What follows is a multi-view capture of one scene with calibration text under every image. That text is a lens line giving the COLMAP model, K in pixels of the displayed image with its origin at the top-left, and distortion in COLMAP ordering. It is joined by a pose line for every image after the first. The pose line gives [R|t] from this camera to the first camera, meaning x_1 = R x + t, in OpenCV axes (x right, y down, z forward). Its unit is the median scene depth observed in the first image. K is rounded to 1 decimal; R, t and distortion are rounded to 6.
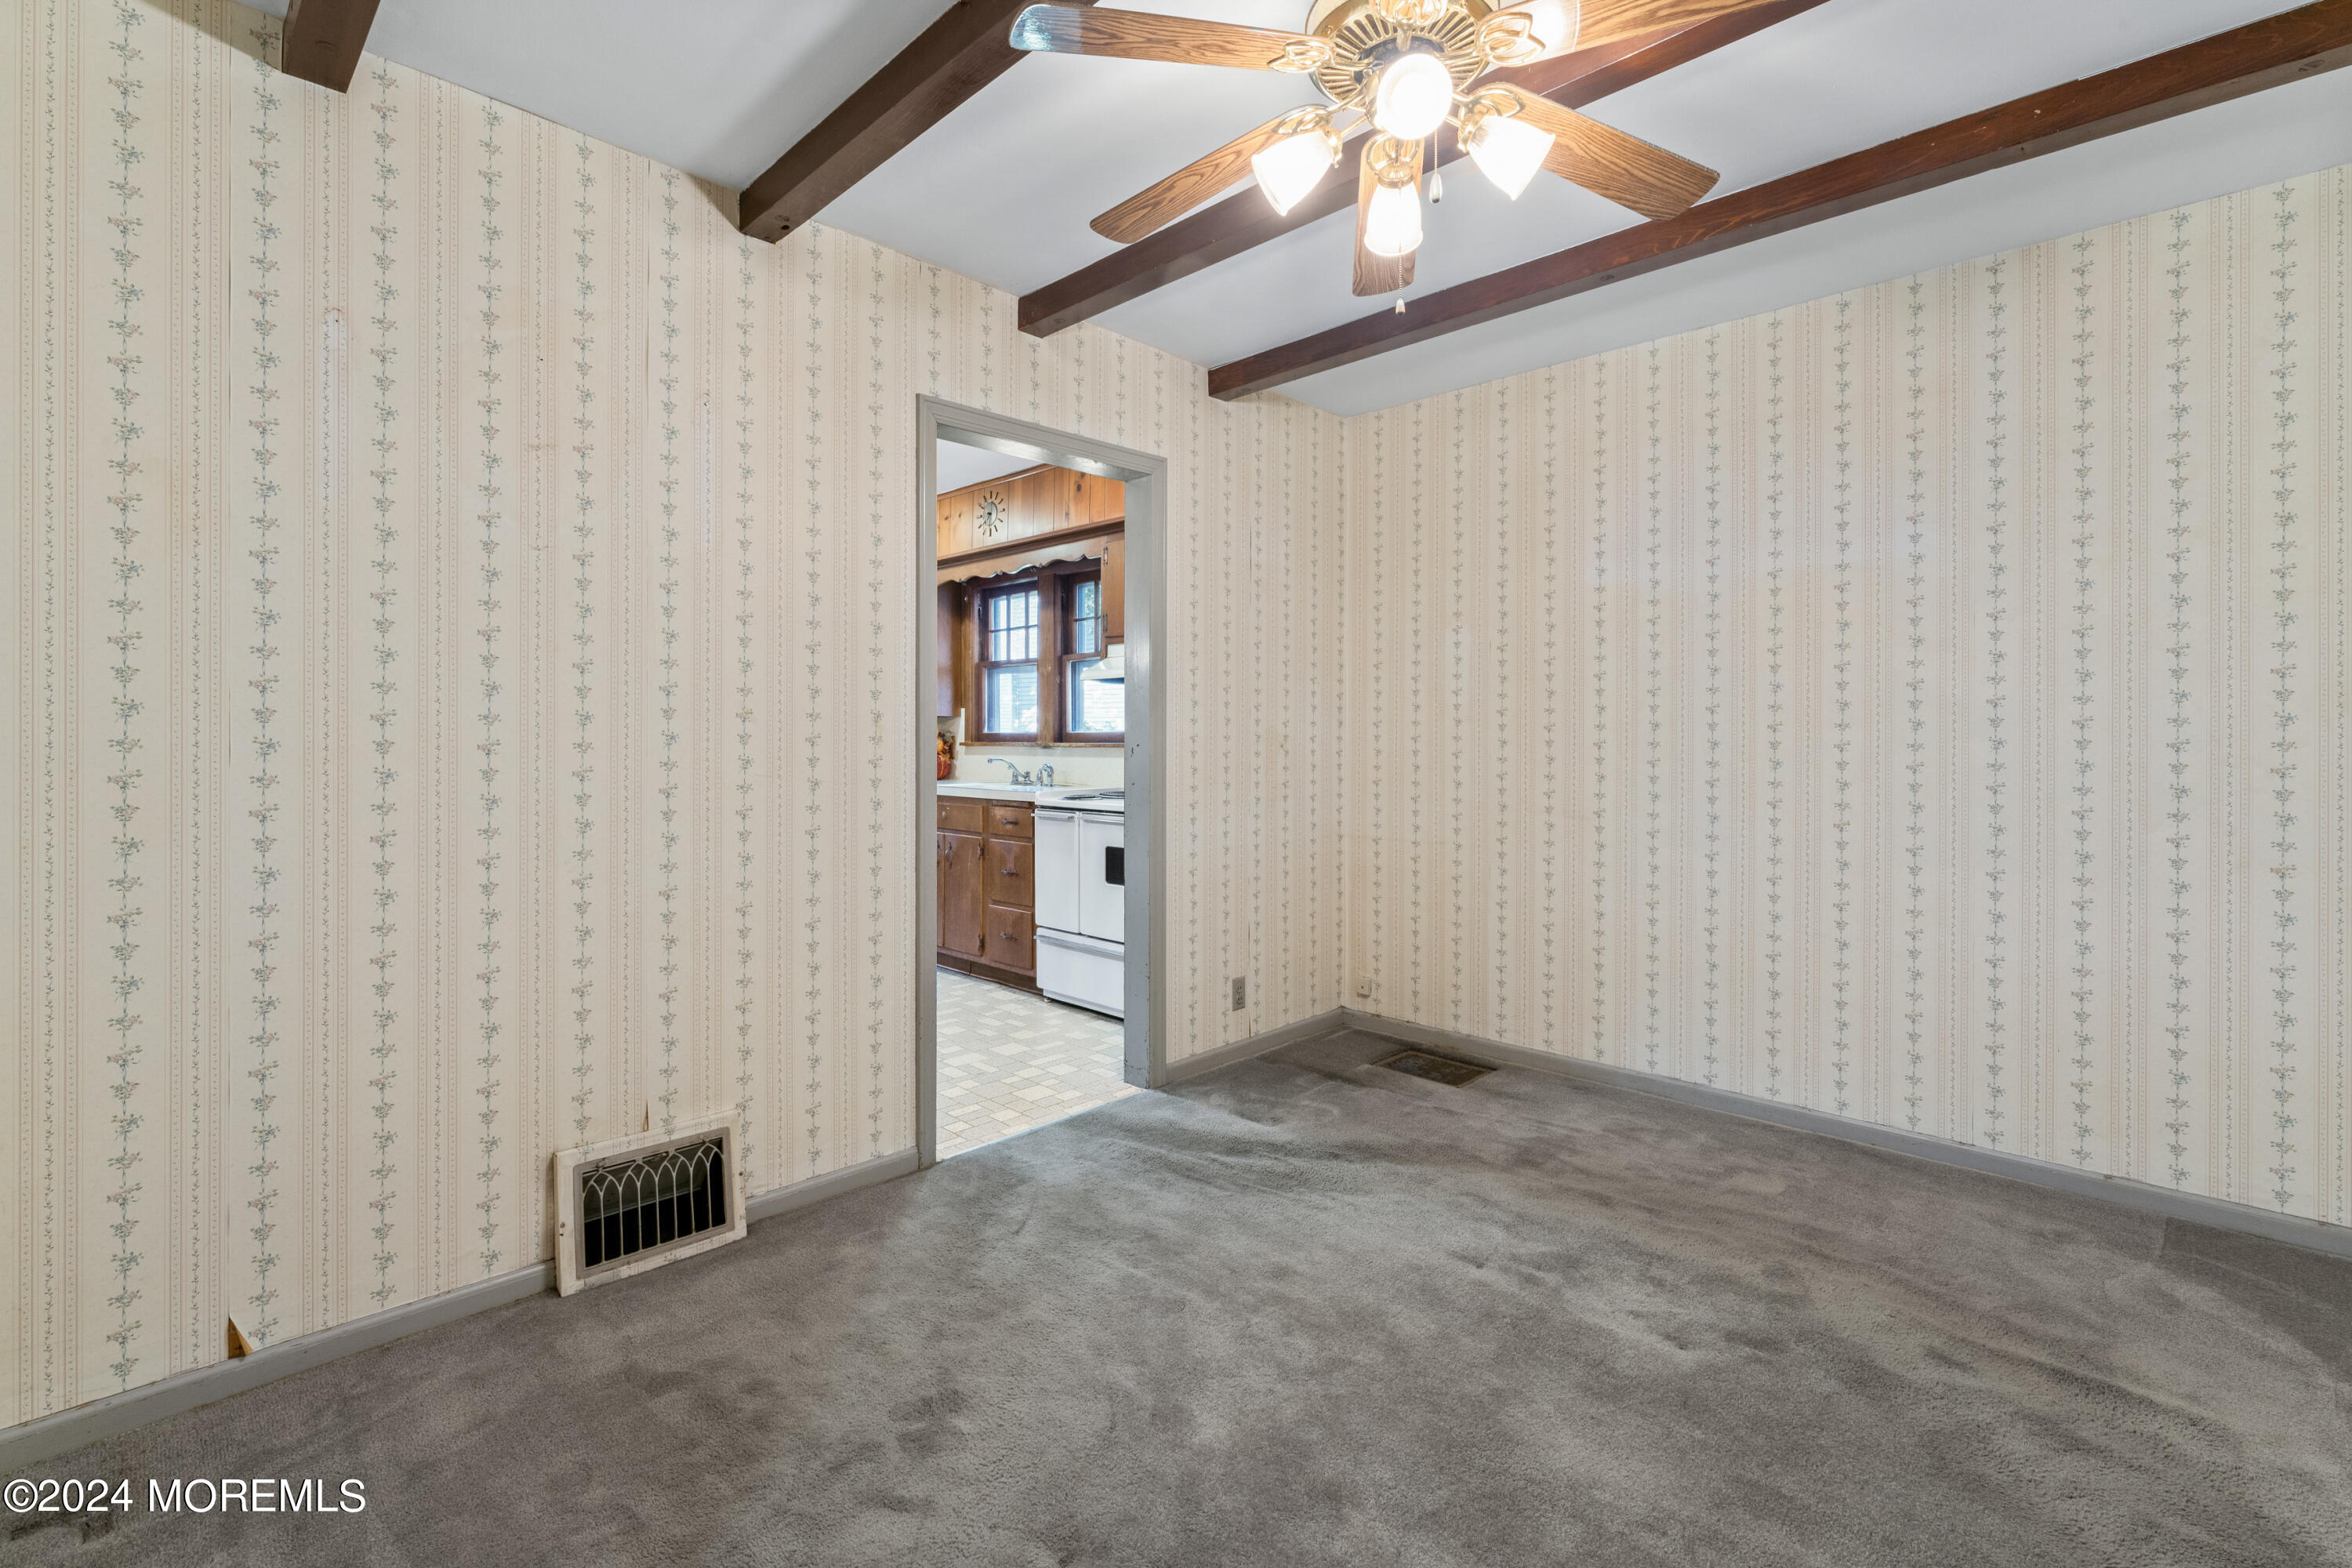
lens RADIAL K [[1033.2, 0, 1168.5], [0, 1033.2, 744.0], [0, 0, 1]] dist [-0.001596, 0.000071]
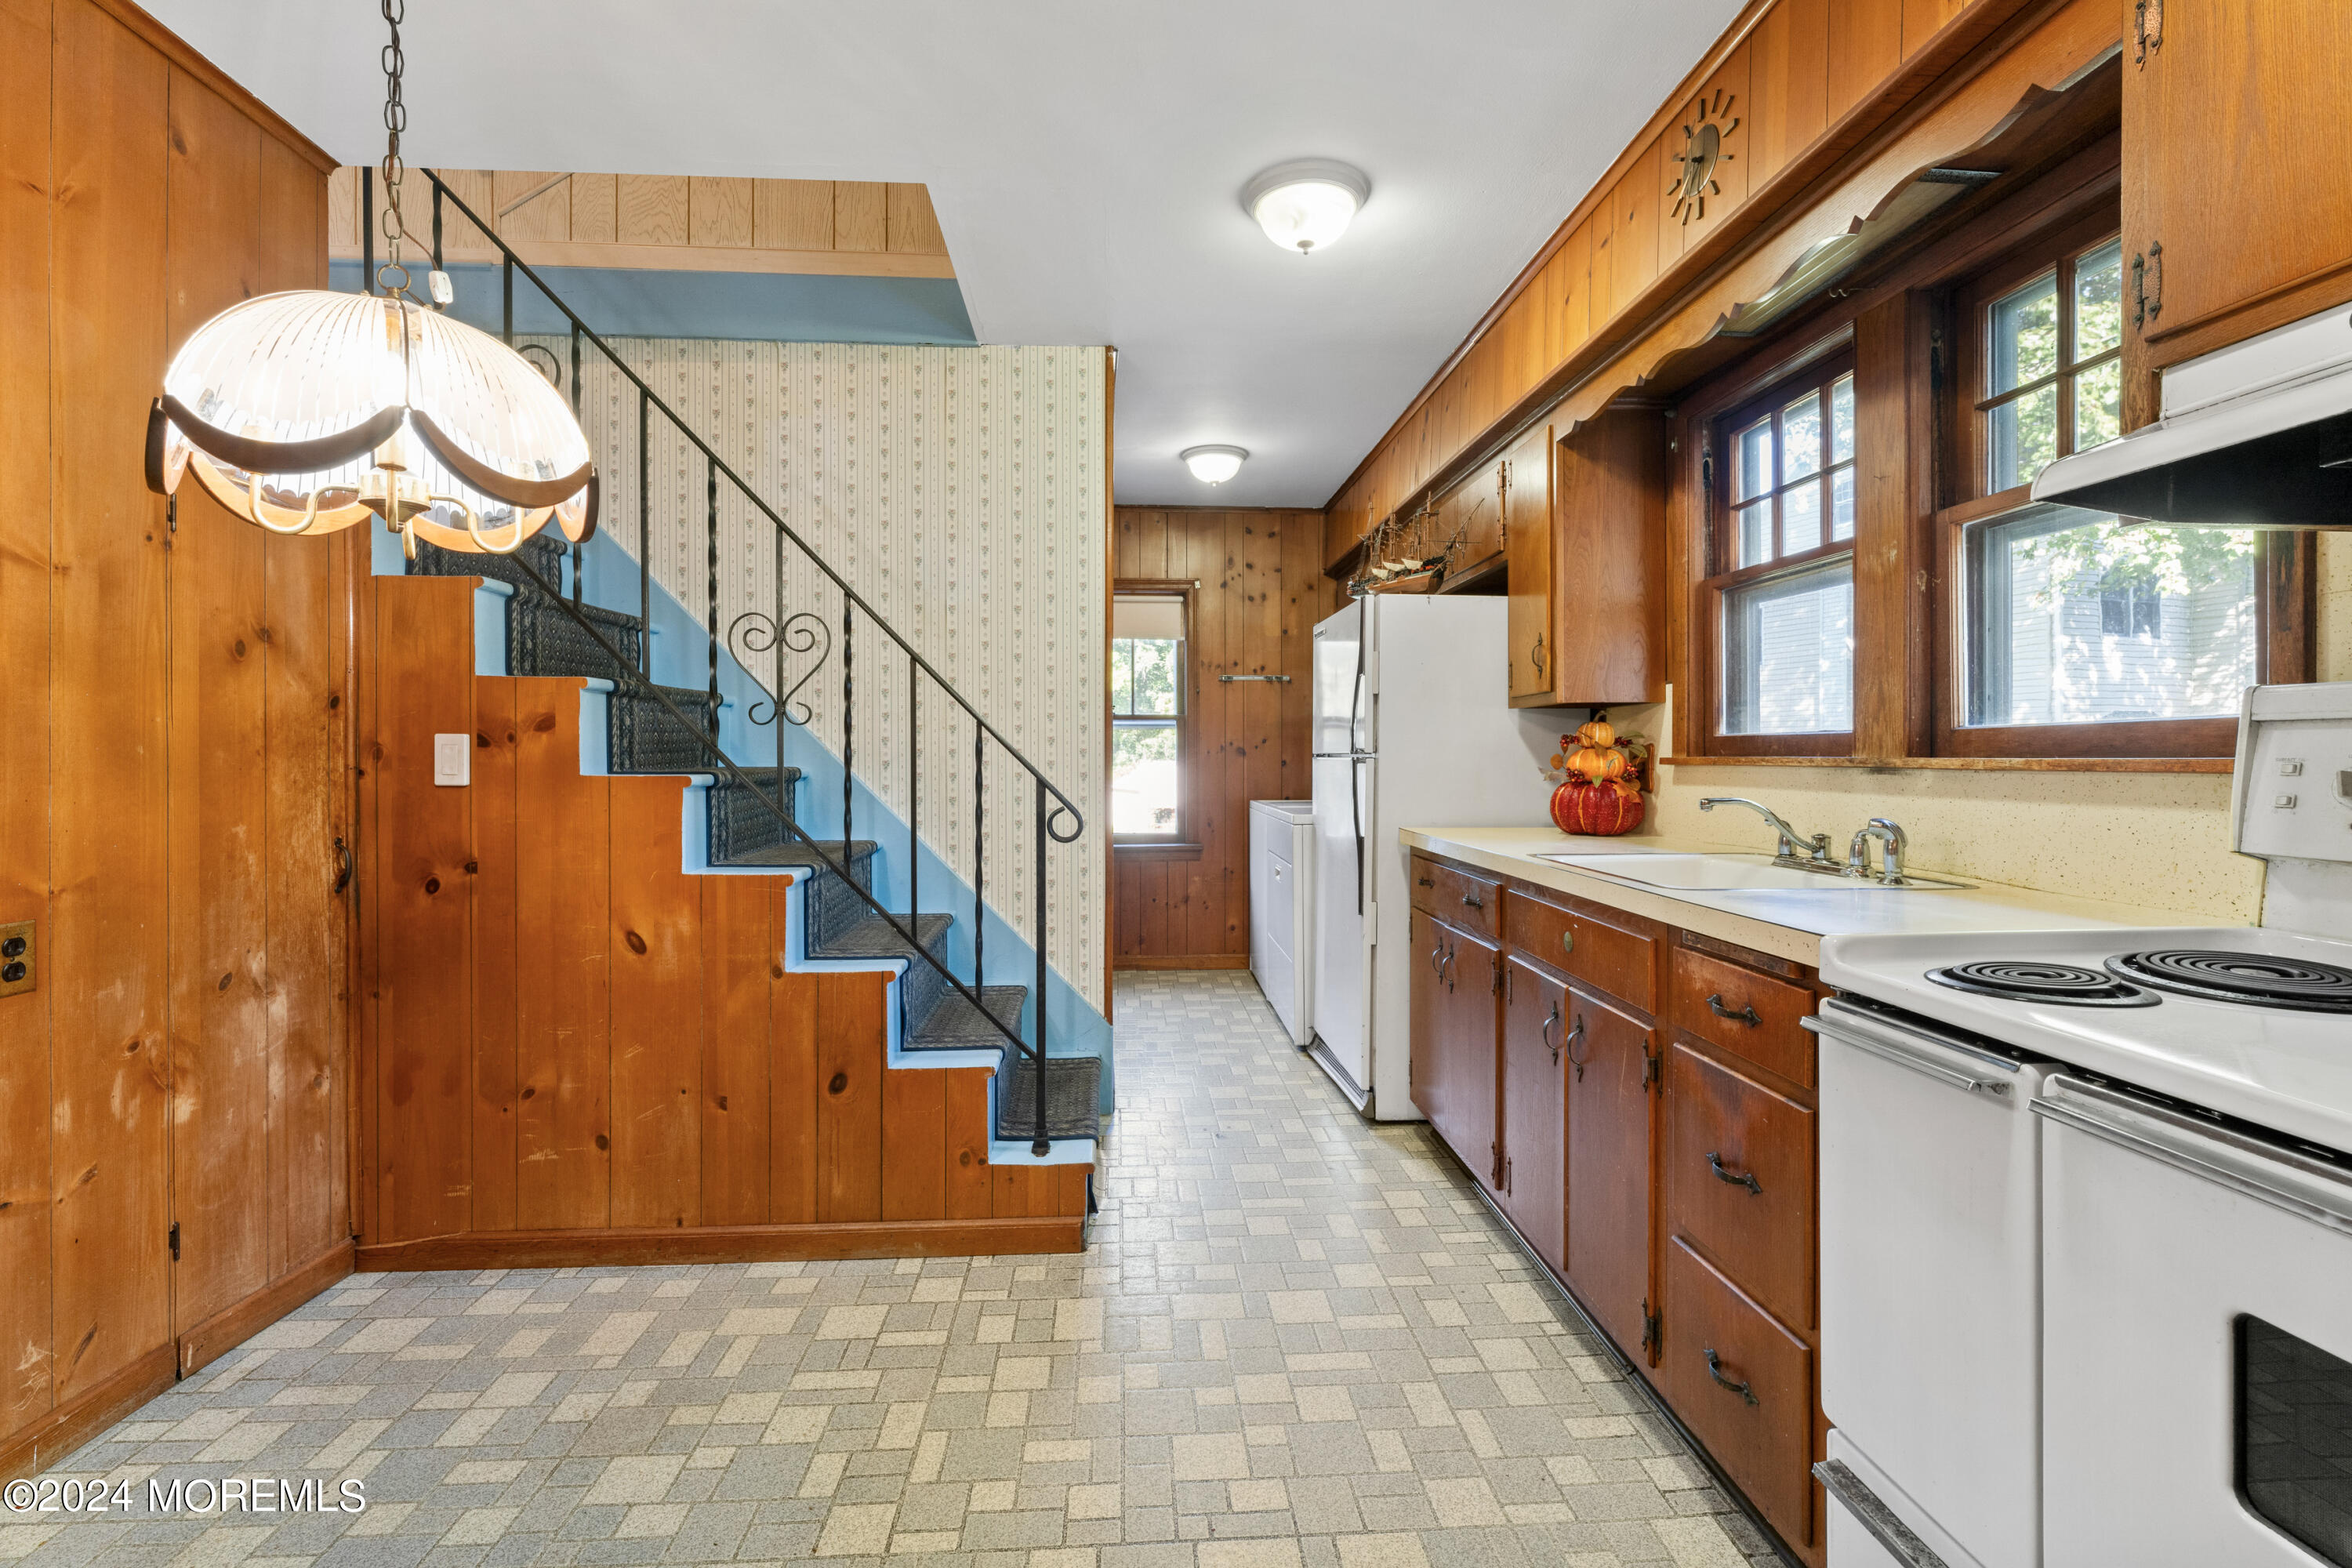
lens RADIAL K [[1027.0, 0, 1167.8], [0, 1027.0, 757.5], [0, 0, 1]] dist [-0.001005, 0.000029]
pose [[0.737194, -0.003731, -0.675671, -0.099732], [0.001143, 0.999990, -0.004275, 0.000159], [0.675680, 0.002379, 0.737191, 0.944421]]
